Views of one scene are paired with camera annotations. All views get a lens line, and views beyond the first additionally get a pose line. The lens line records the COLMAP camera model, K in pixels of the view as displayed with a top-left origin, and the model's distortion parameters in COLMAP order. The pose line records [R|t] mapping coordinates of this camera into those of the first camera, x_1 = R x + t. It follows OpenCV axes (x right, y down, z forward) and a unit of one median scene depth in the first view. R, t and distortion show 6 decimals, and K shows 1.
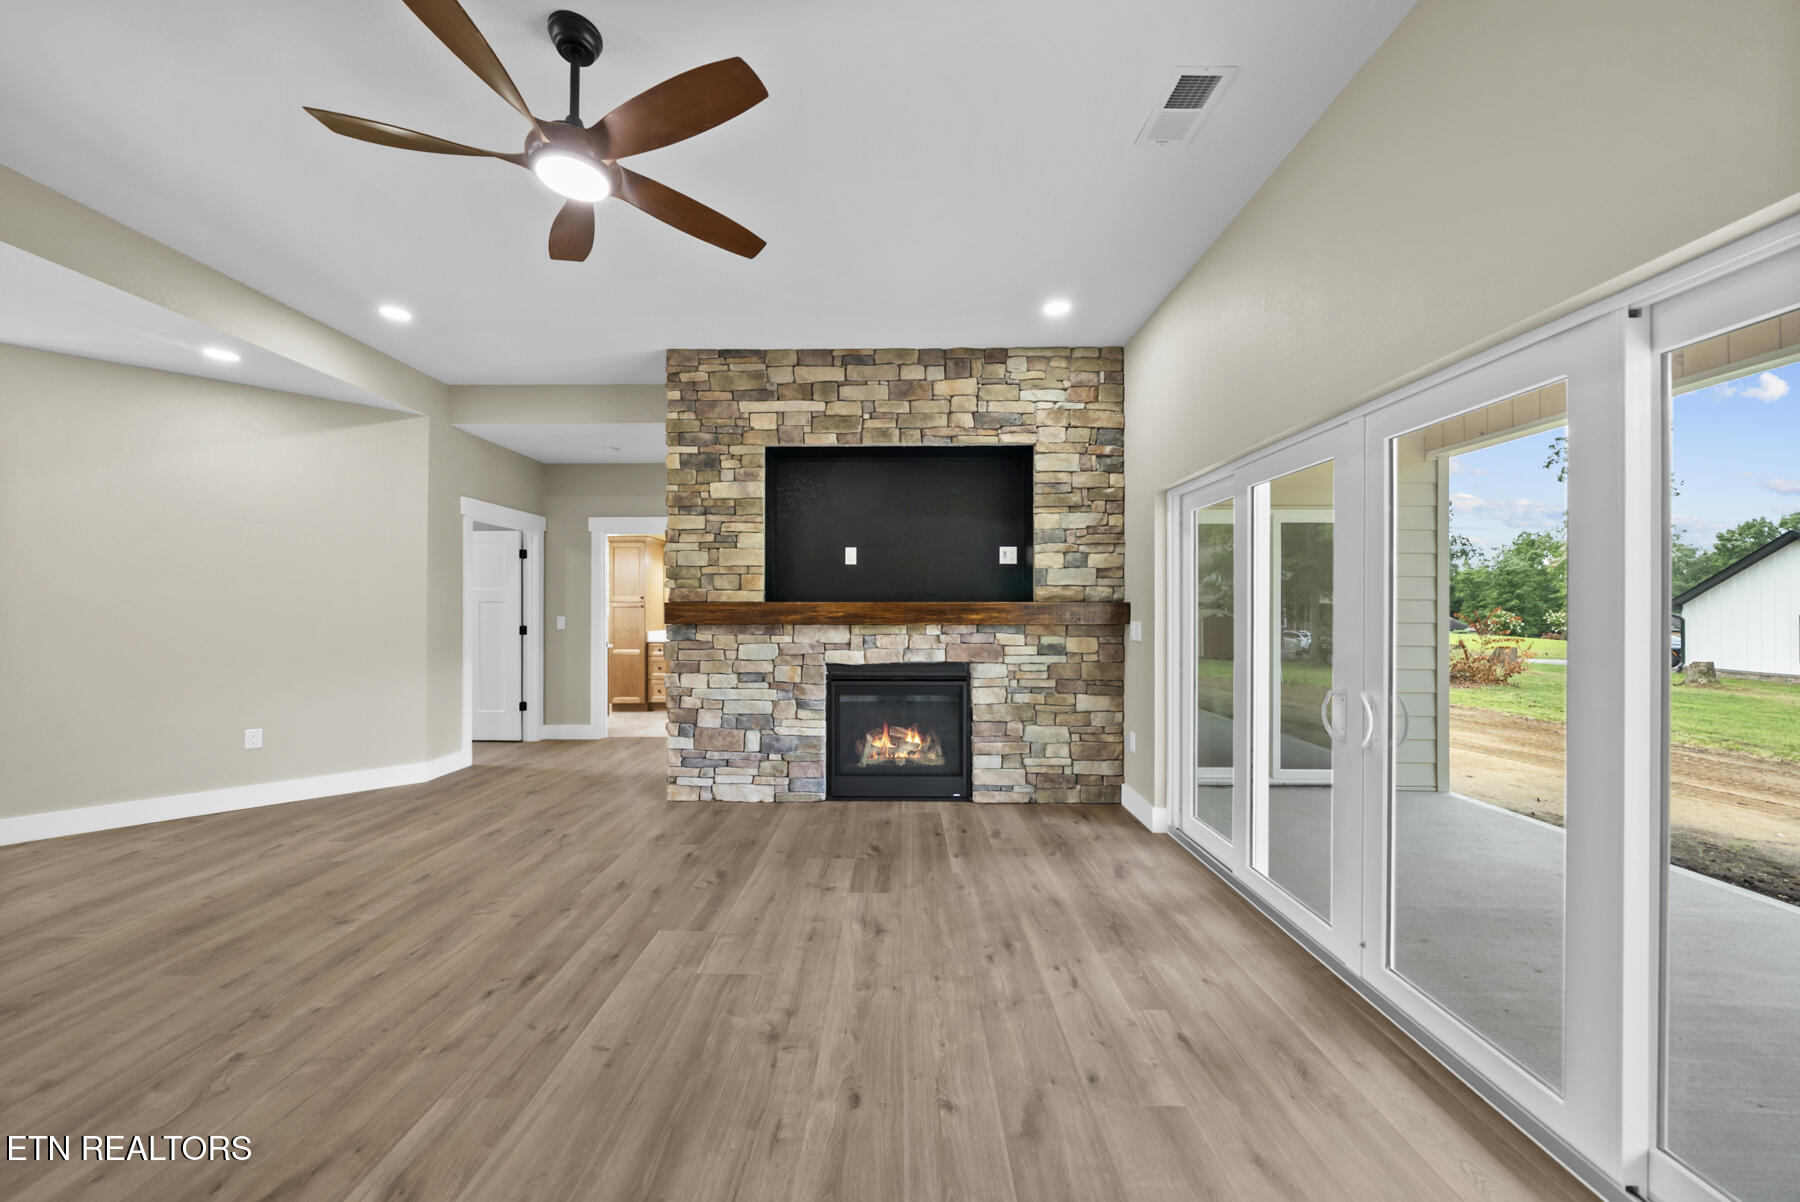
lens RADIAL K [[621.2, 0, 892.7], [0, 621.2, 608.4], [0, 0, 1]] dist [-0.004884, -0.000277]
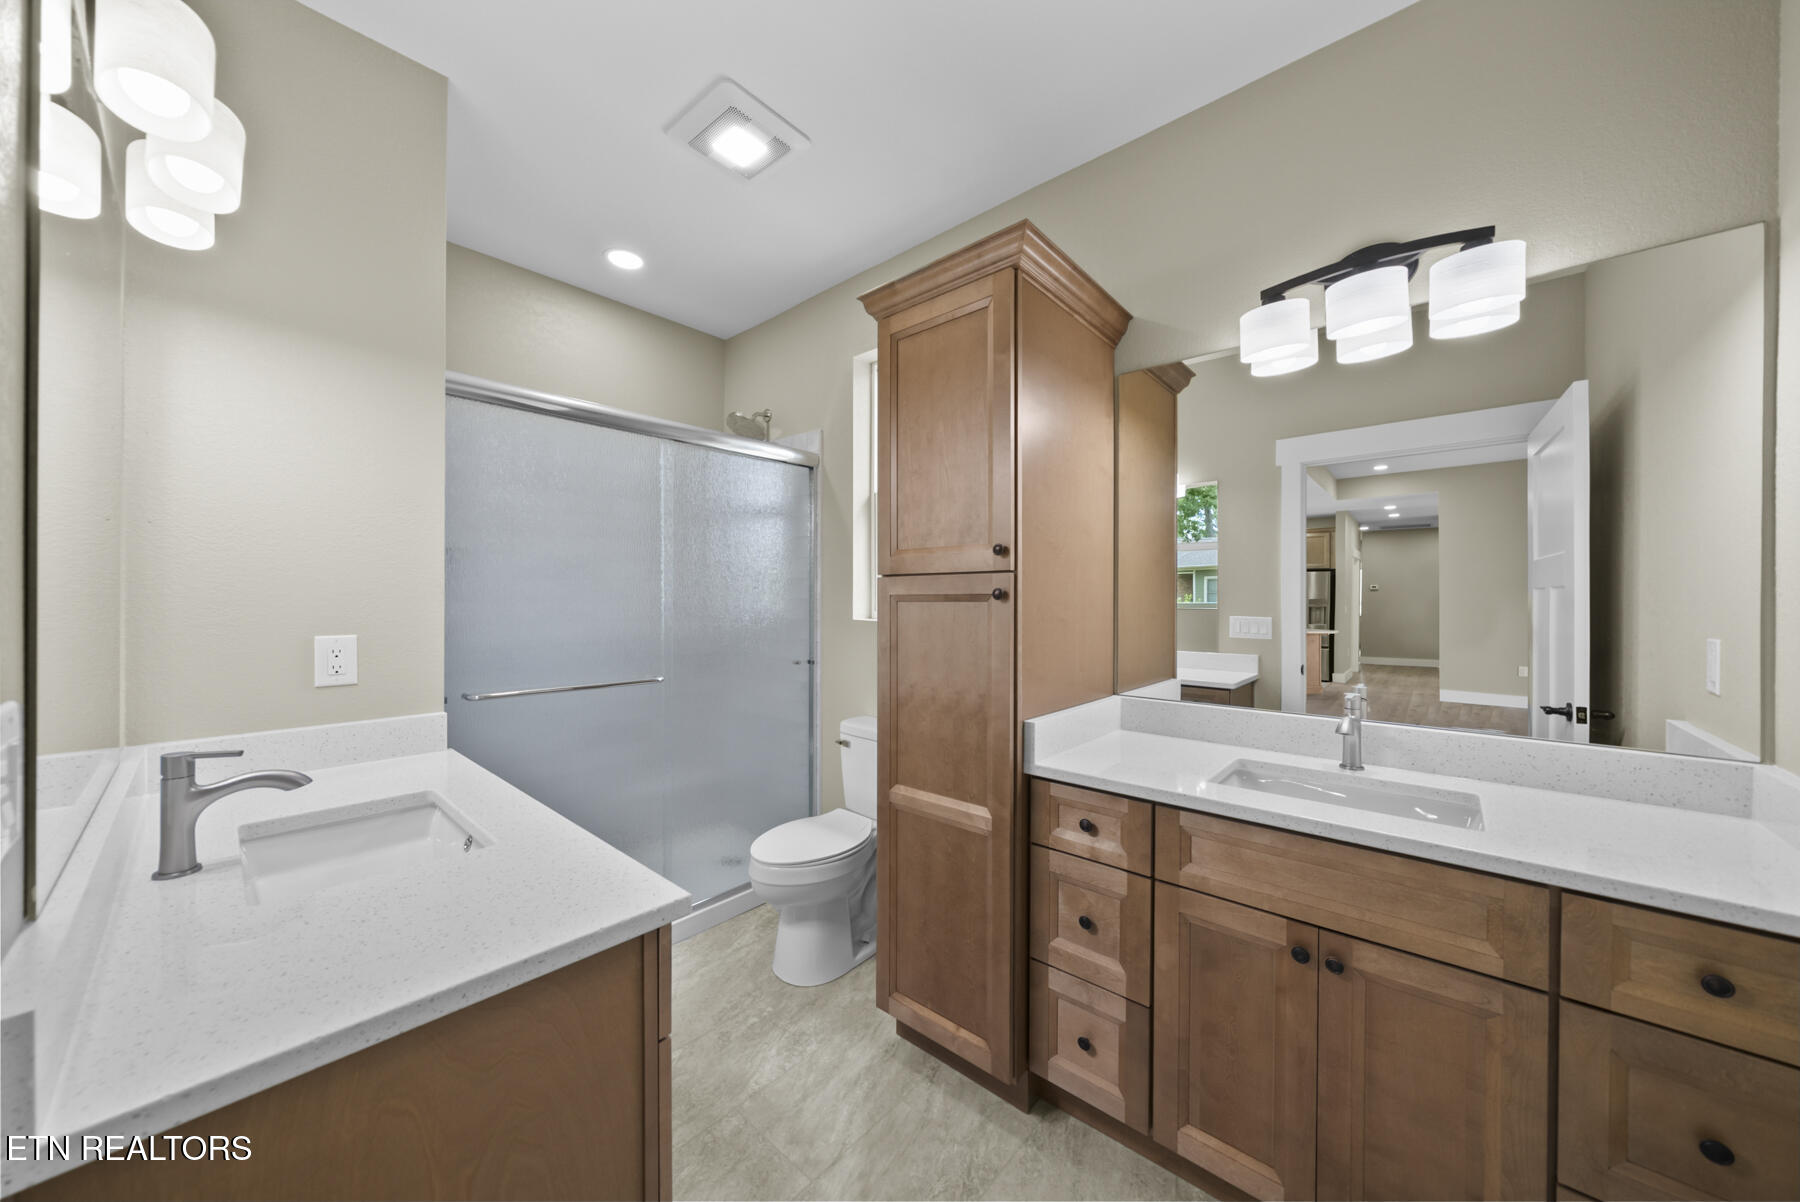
lens RADIAL K [[621.2, 0, 897.4], [0, 621.2, 601.9], [0, 0, 1]] dist [-0.004884, -0.000277]
pose [[0.751076, -0.001663, -0.660214, -0.547040], [0.000283, 0.999998, -0.002198, -0.000569], [0.660216, 0.001464, 0.751074, 1.523230]]
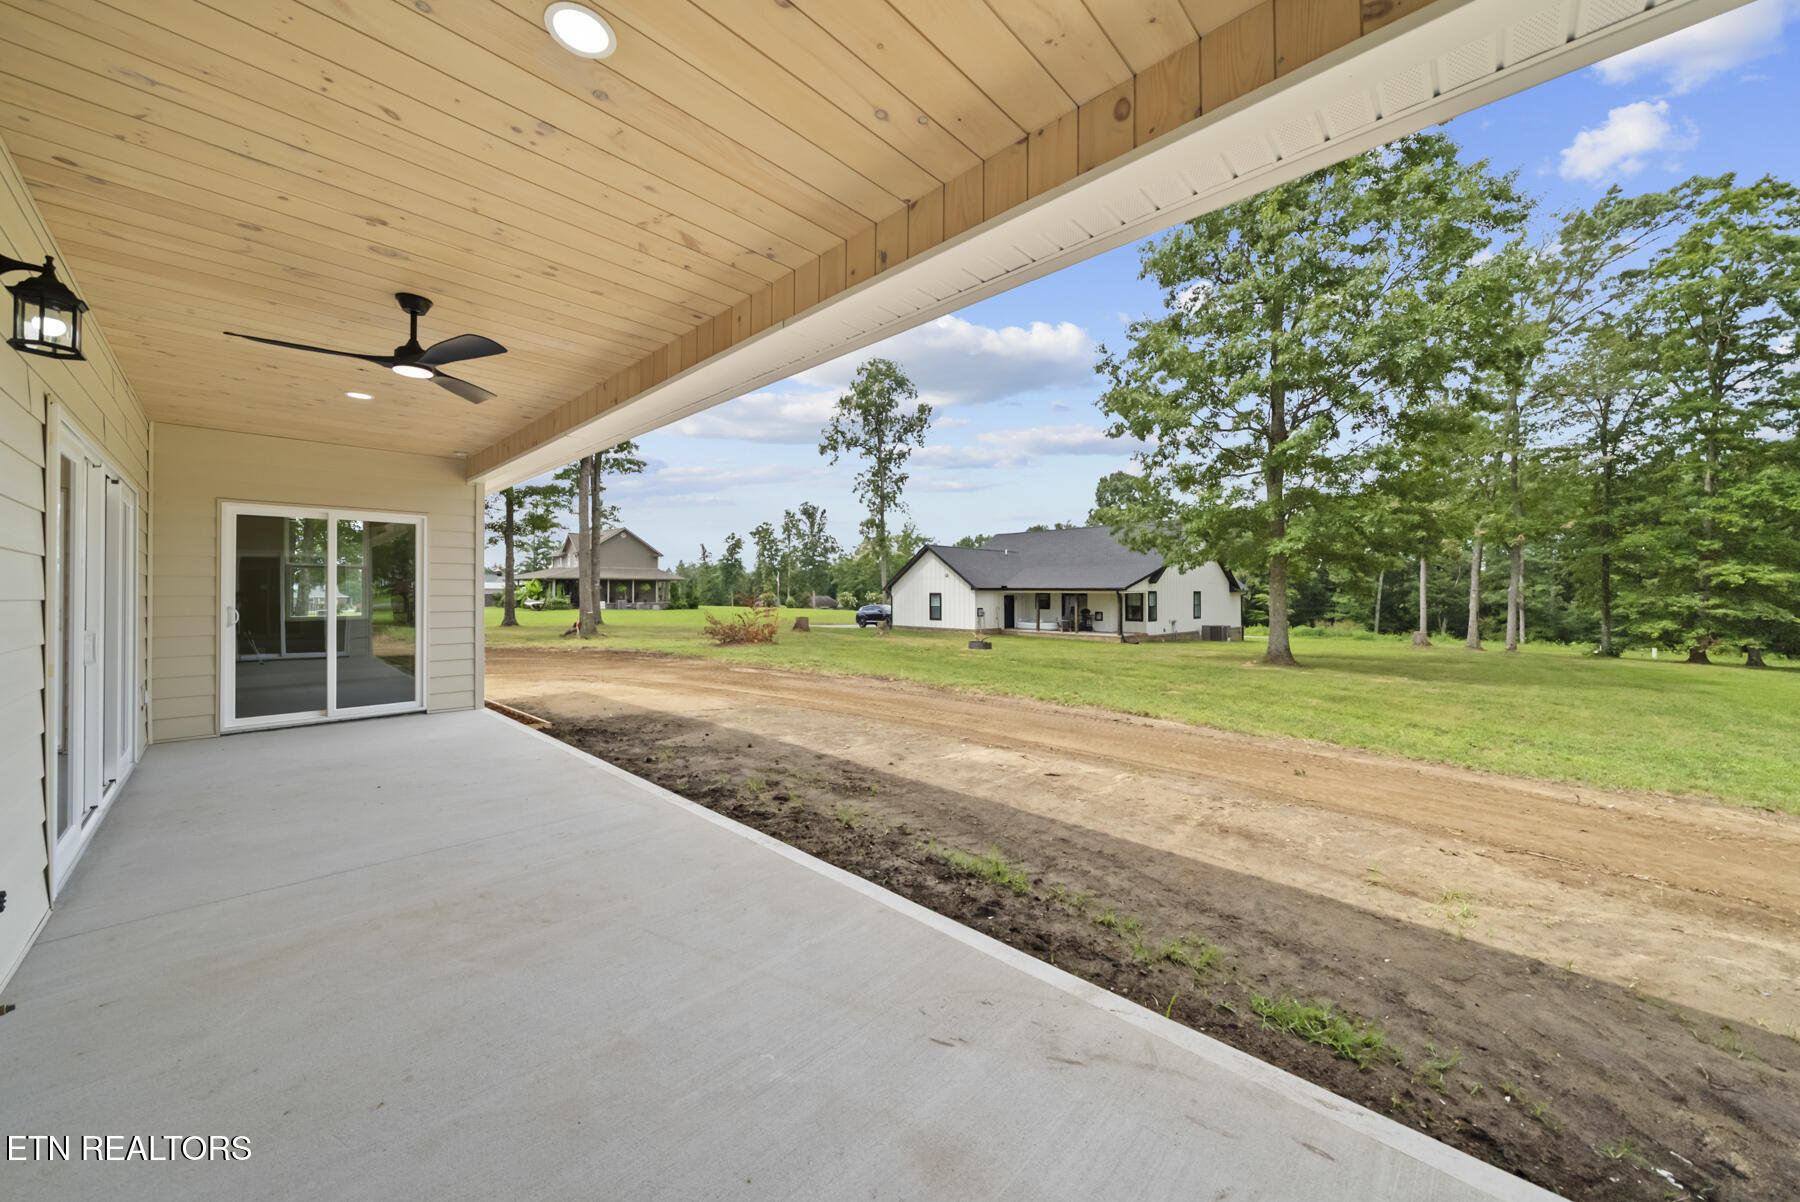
lens RADIAL K [[621.2, 0, 897.4], [0, 621.2, 588.6], [0, 0, 1]] dist [-0.004884, -0.000277]
pose [[0.689409, -0.000057, 0.724372, 0.560912], [0.004281, 0.999983, -0.003996, 0.016023], [-0.724360, 0.005856, 0.689397, -0.867529]]
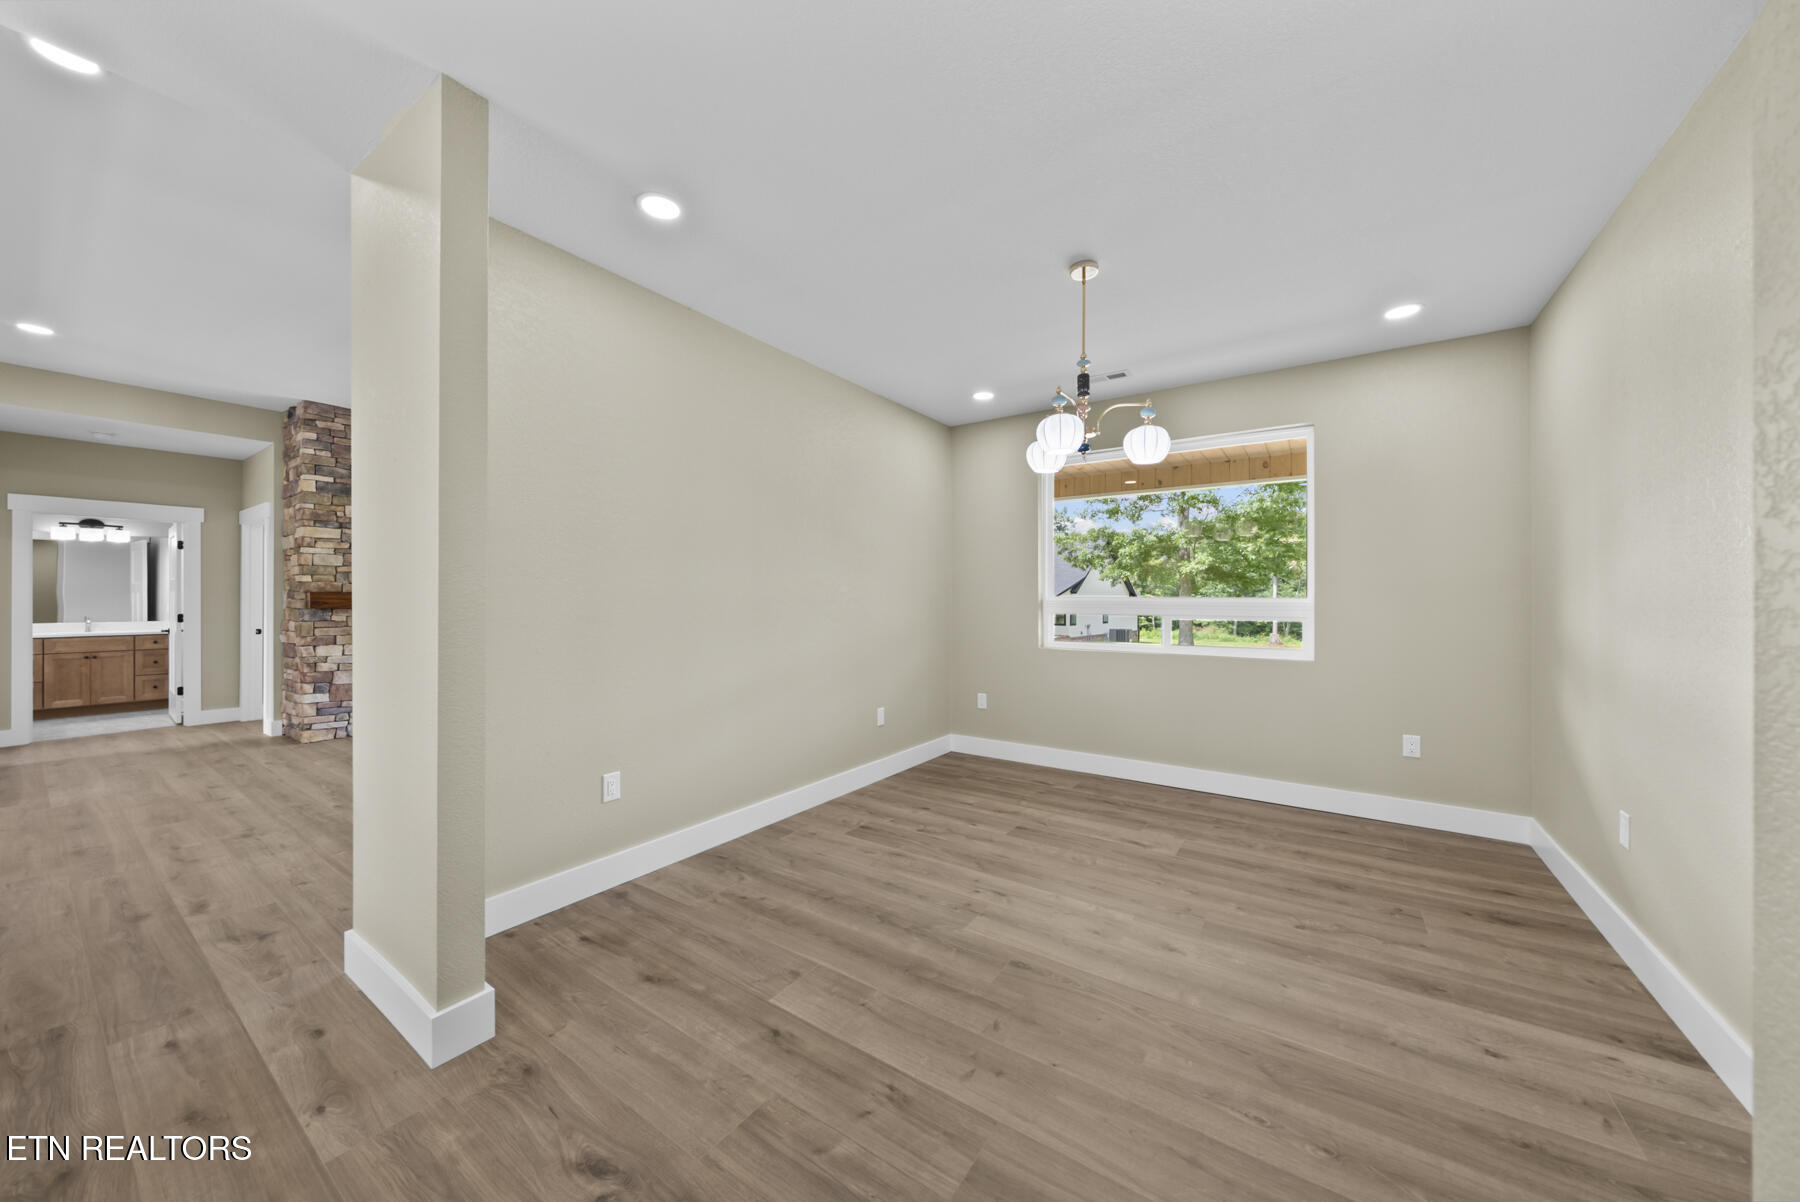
lens RADIAL K [[621.2, 0, 902.5], [0, 621.2, 596.7], [0, 0, 1]] dist [-0.004884, -0.000277]
pose [[0.552128, 0.002086, 0.833757, -0.756121], [-0.001411, 0.999998, -0.001567, -0.000450], [-0.833758, -0.000311, 0.552130, -0.781995]]
